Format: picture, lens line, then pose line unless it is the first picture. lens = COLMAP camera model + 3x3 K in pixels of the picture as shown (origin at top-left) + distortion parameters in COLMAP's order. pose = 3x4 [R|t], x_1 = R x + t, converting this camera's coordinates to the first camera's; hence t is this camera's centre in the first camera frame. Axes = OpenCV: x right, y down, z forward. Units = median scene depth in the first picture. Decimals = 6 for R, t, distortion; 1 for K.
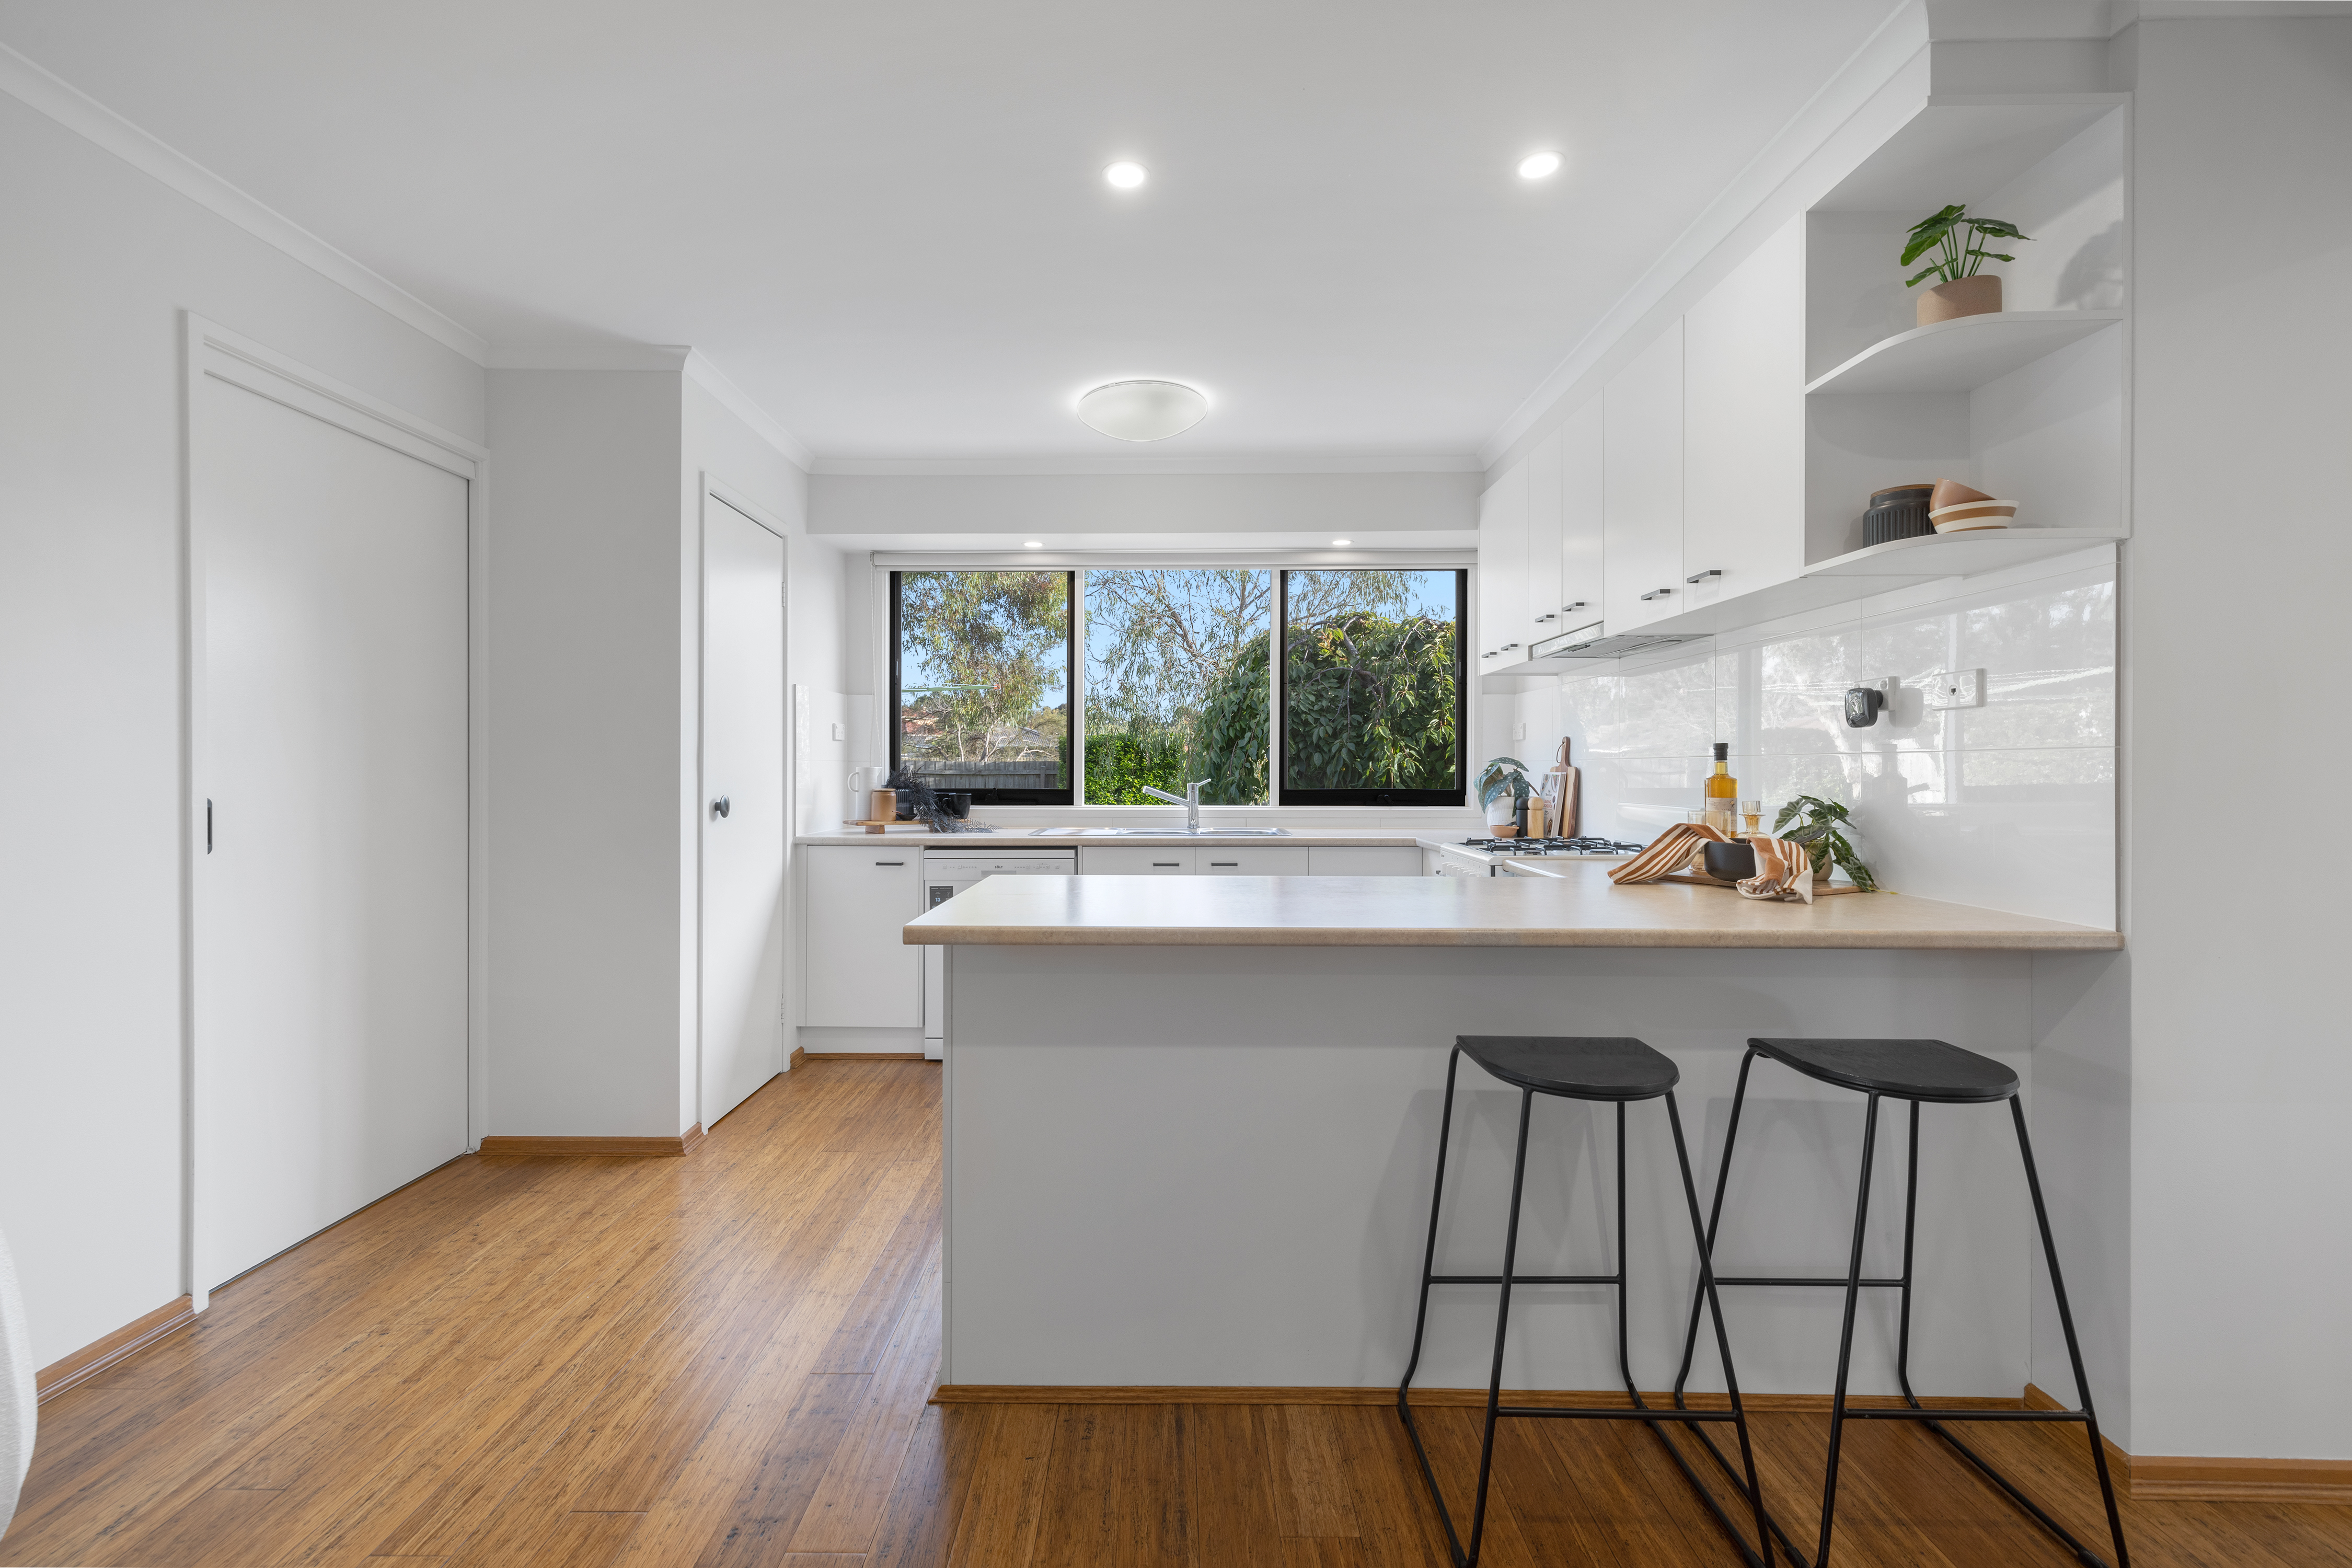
lens RADIAL K [[989.8, 0, 1170.0], [0, 989.8, 775.7], [0, 0, 1]] dist [-0.001252, 0.000460]
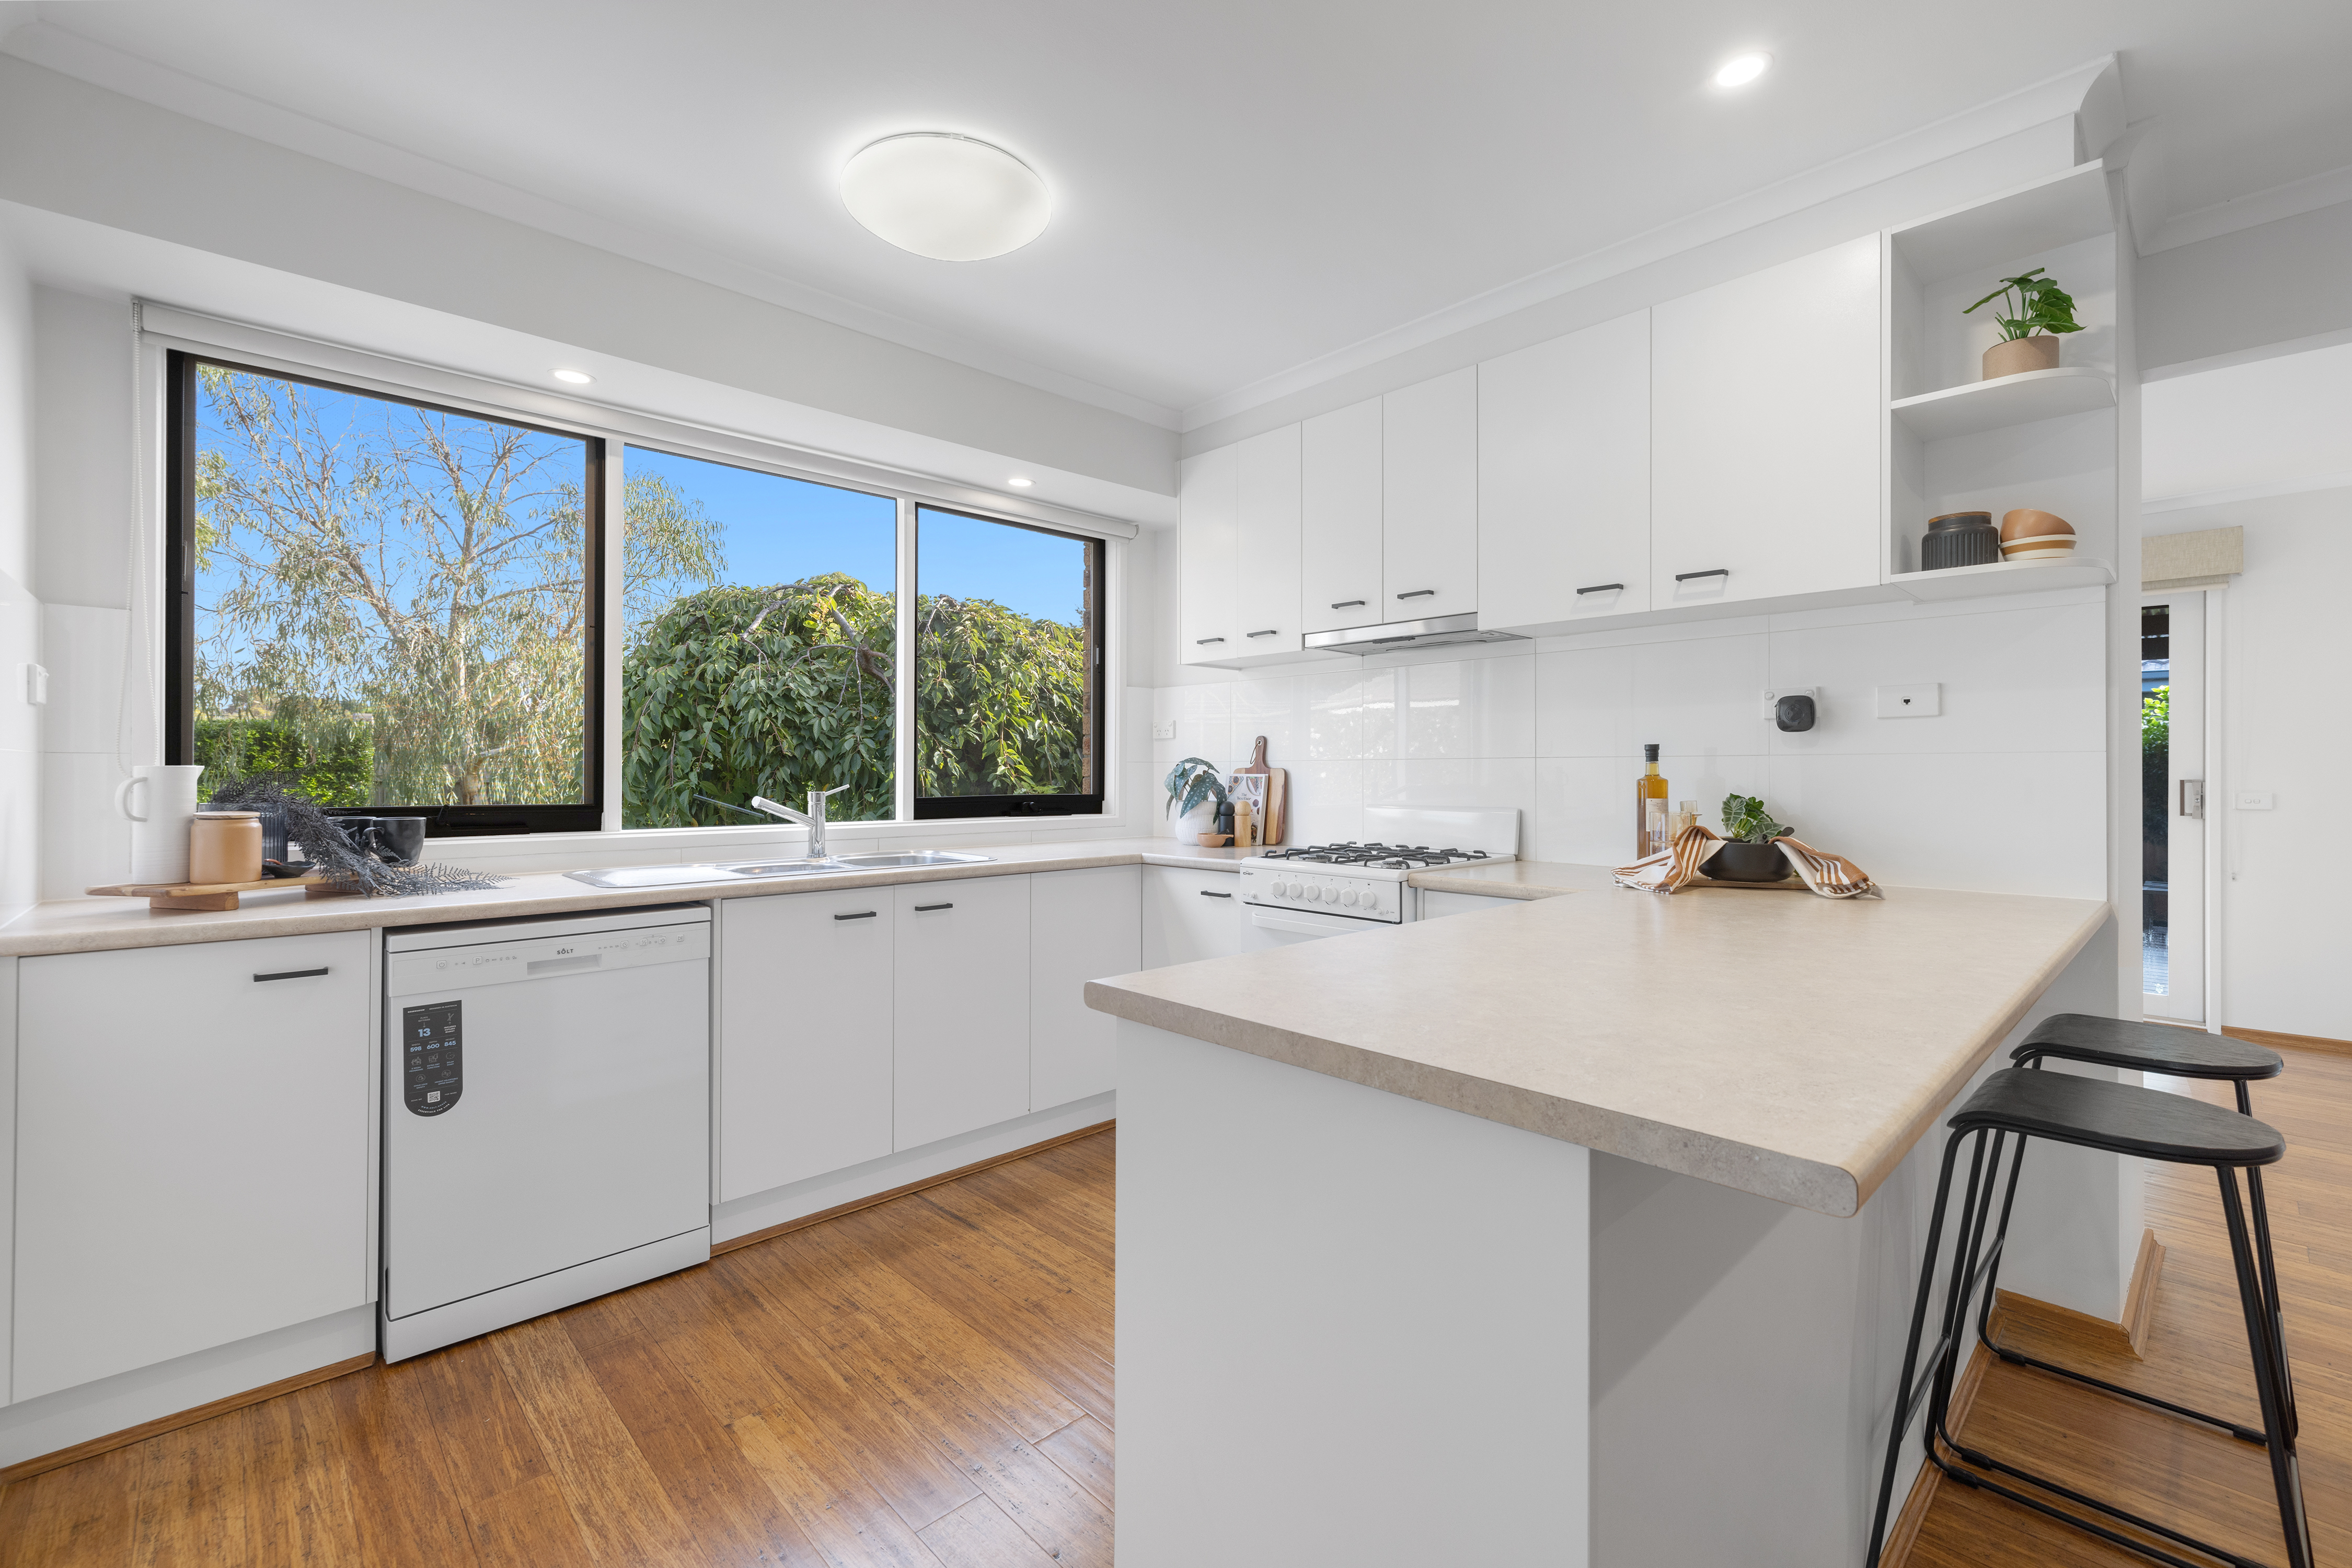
lens RADIAL K [[989.8, 0, 1170.0], [0, 989.8, 775.7], [0, 0, 1]] dist [-0.001252, 0.000460]
pose [[0.722177, -0.002523, 0.691703, -0.274589], [0.004867, 0.999987, -0.001434, -0.001007], [-0.691691, 0.004402, 0.722180, 0.339819]]
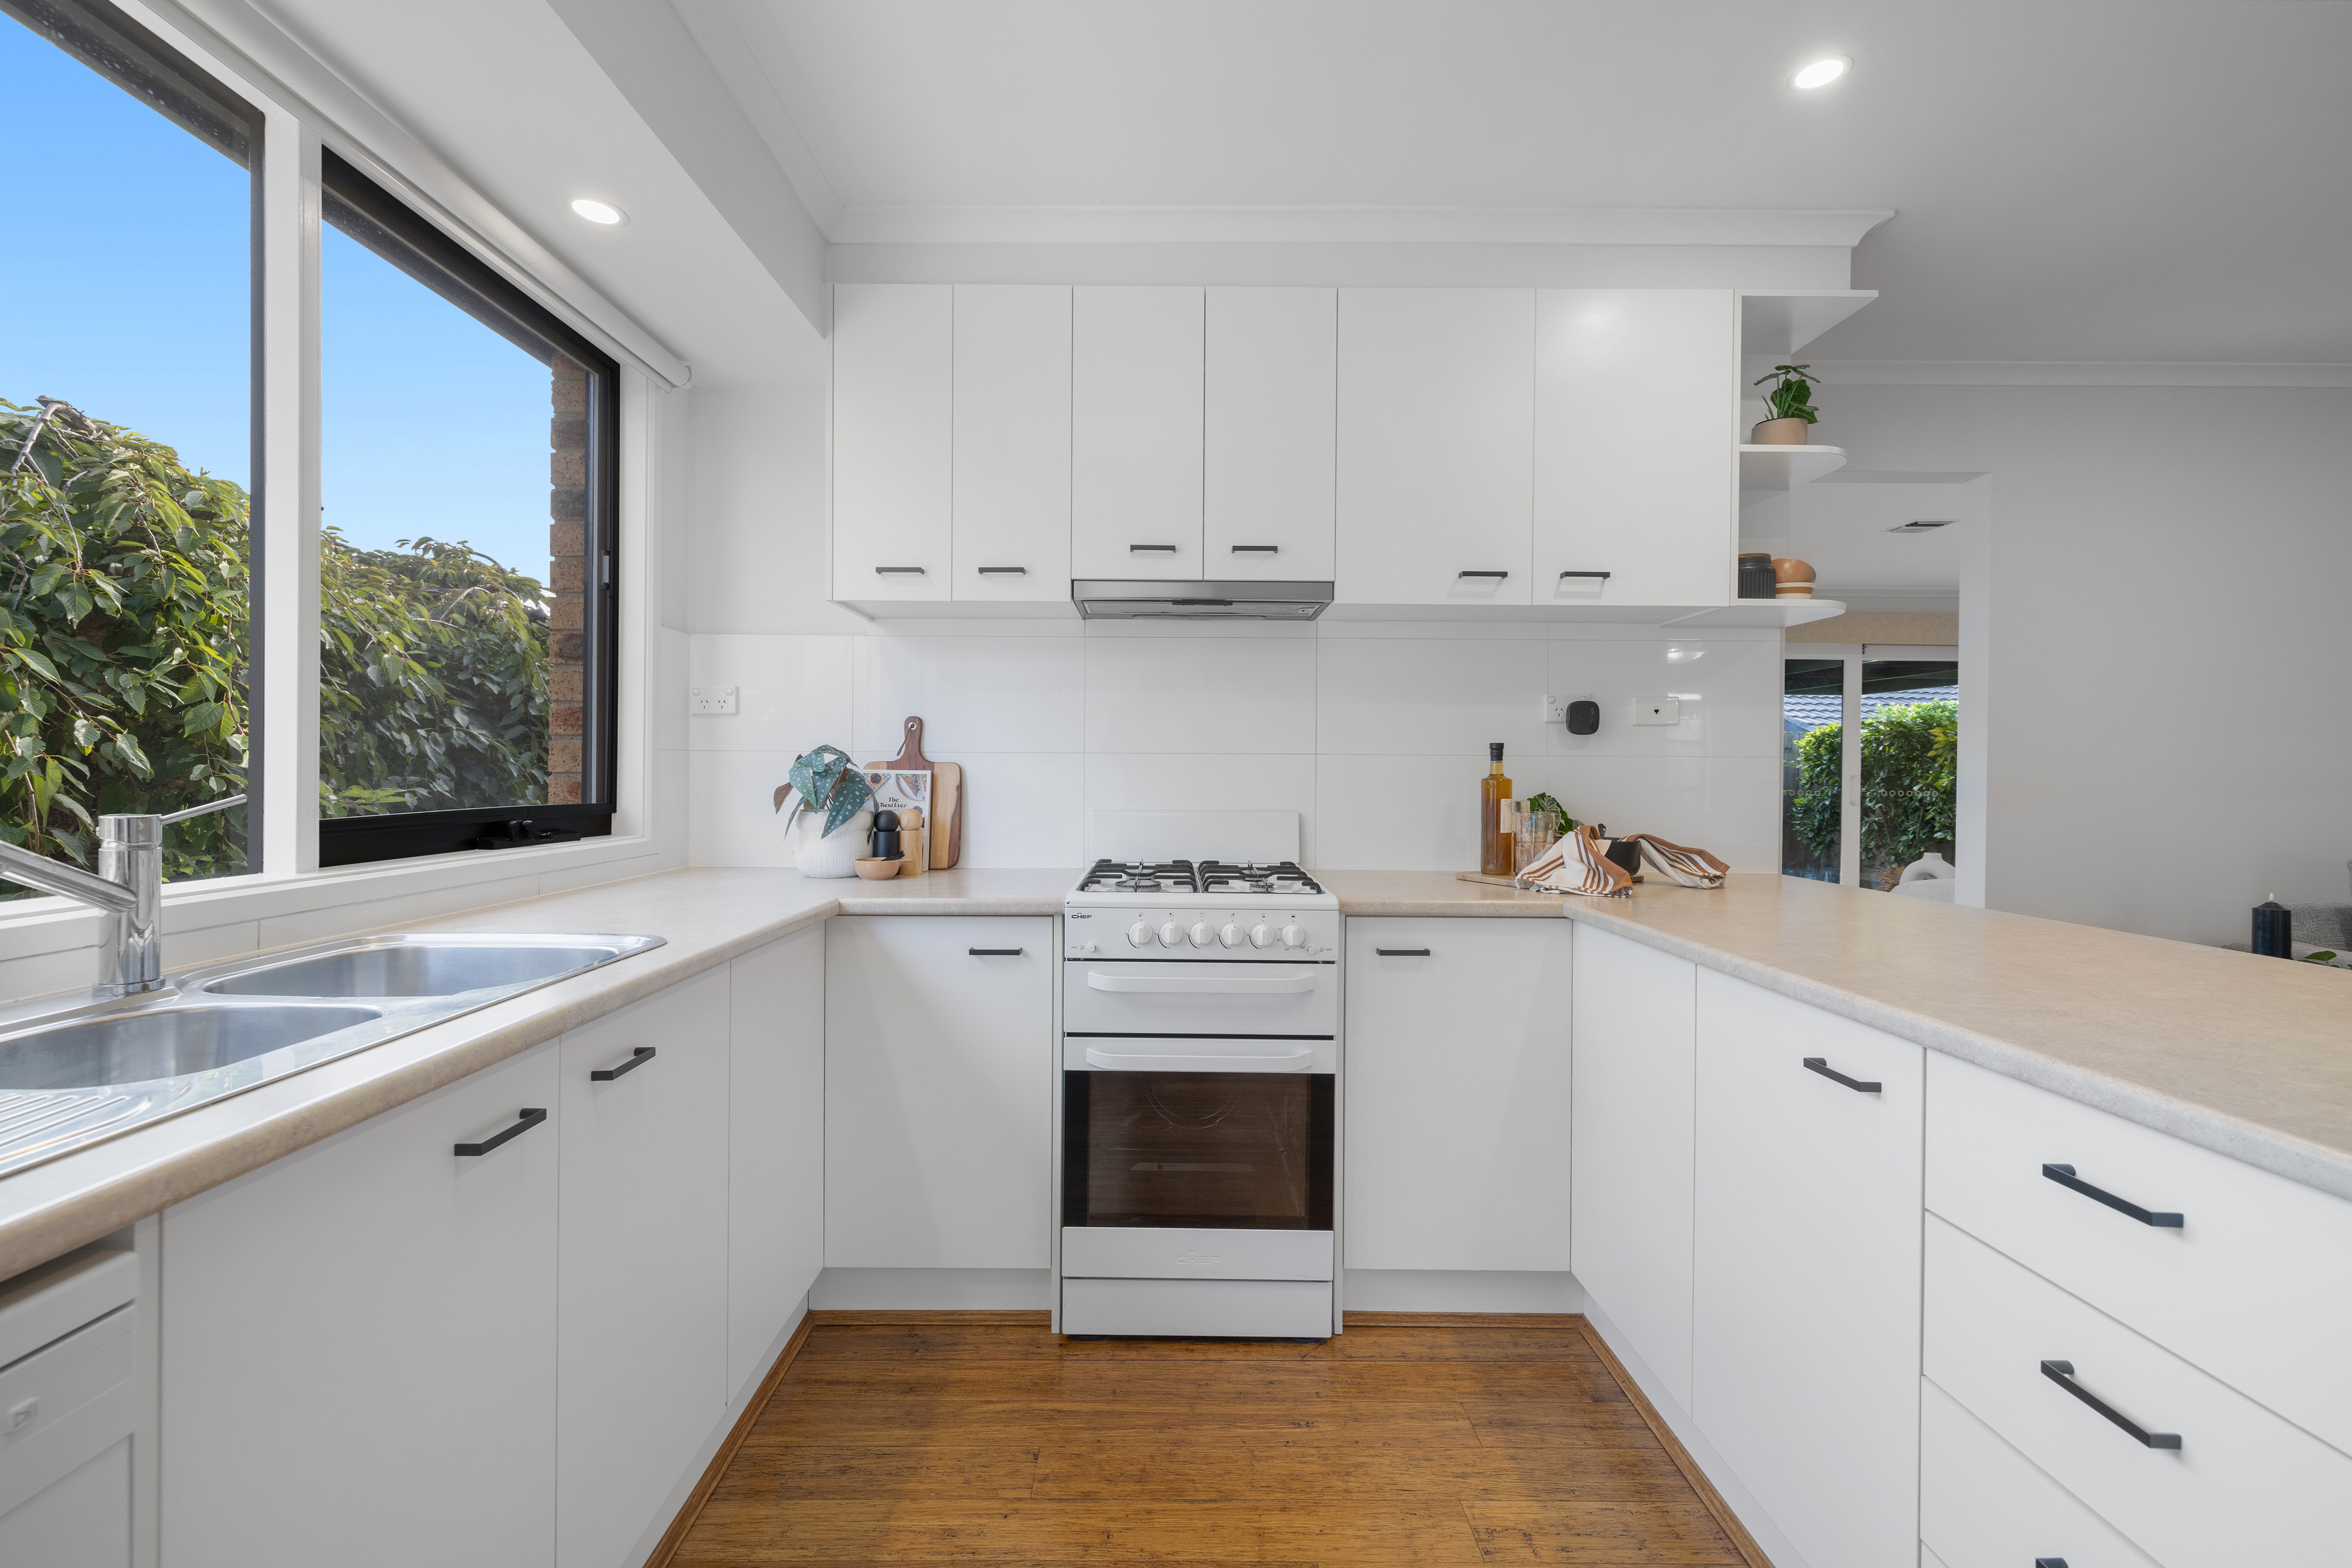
lens RADIAL K [[989.7, 0, 1162.2], [0, 989.7, 781.1], [0, 0, 1]] dist [-0.000045, 0.000212]
pose [[-0.004216, -0.011503, 0.999925, -0.233185], [0.000019, 0.999934, 0.011503, -0.003534], [-0.999991, 0.000068, -0.004215, 0.741283]]
